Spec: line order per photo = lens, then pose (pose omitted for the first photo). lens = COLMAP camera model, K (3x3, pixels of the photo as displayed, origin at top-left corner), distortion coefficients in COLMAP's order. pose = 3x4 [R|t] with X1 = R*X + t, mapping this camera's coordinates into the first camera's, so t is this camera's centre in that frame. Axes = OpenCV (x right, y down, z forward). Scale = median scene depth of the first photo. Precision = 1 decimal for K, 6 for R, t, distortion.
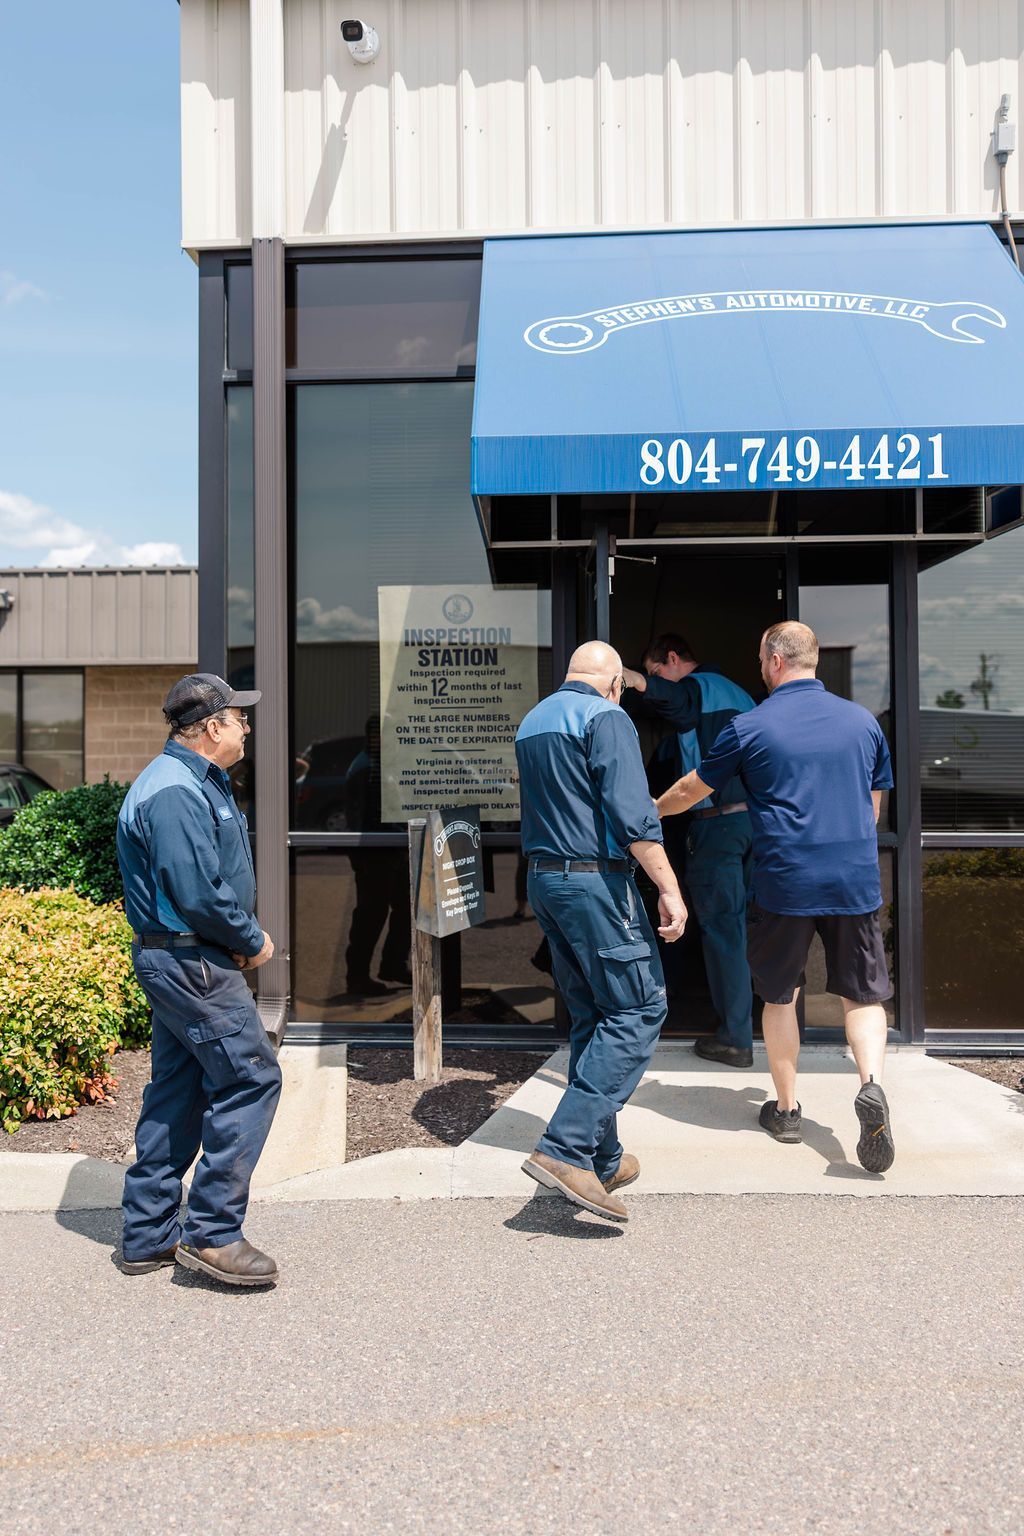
lens RADIAL K [[1367.4, 0, 457.0], [0, 1367.4, 698.8], [0, 0, 1]] dist [0.007079, -0.009749]
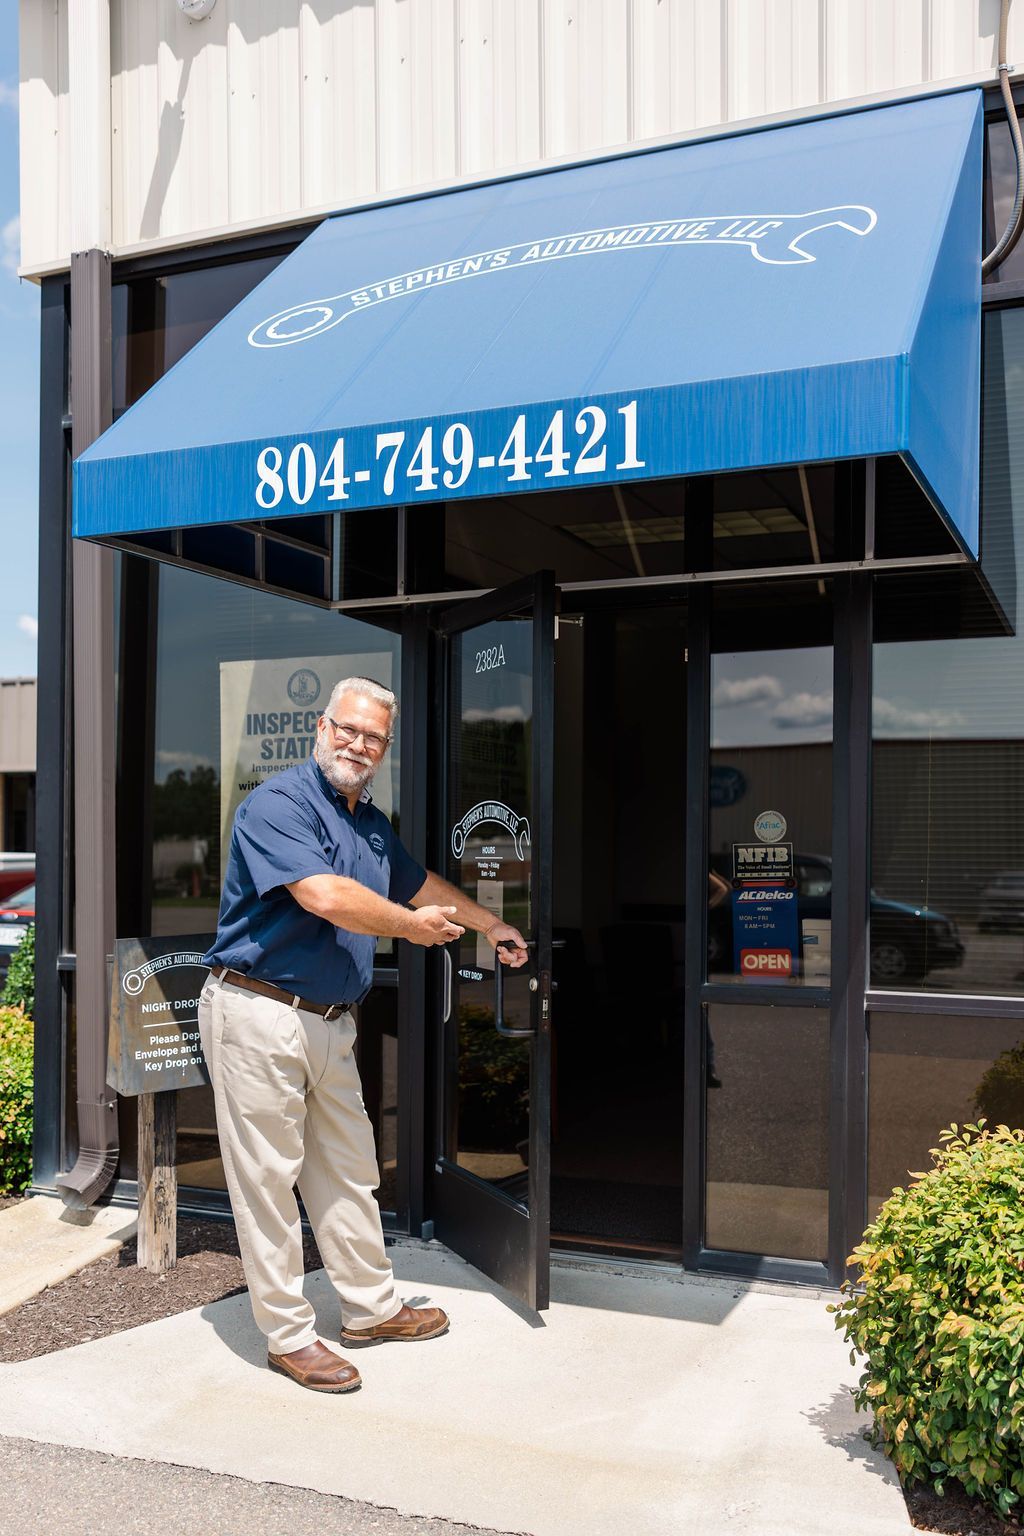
lens RADIAL K [[1485.3, 0, 472.4], [0, 1485.3, 843.1], [0, 0, 1]] dist [-0.003111, 0.013433]
pose [[0.934645, 0.010456, -0.355429, 0.533796], [-0.000435, 0.999600, 0.028262, 0.001464], [0.355583, -0.026260, 0.934276, 0.286350]]
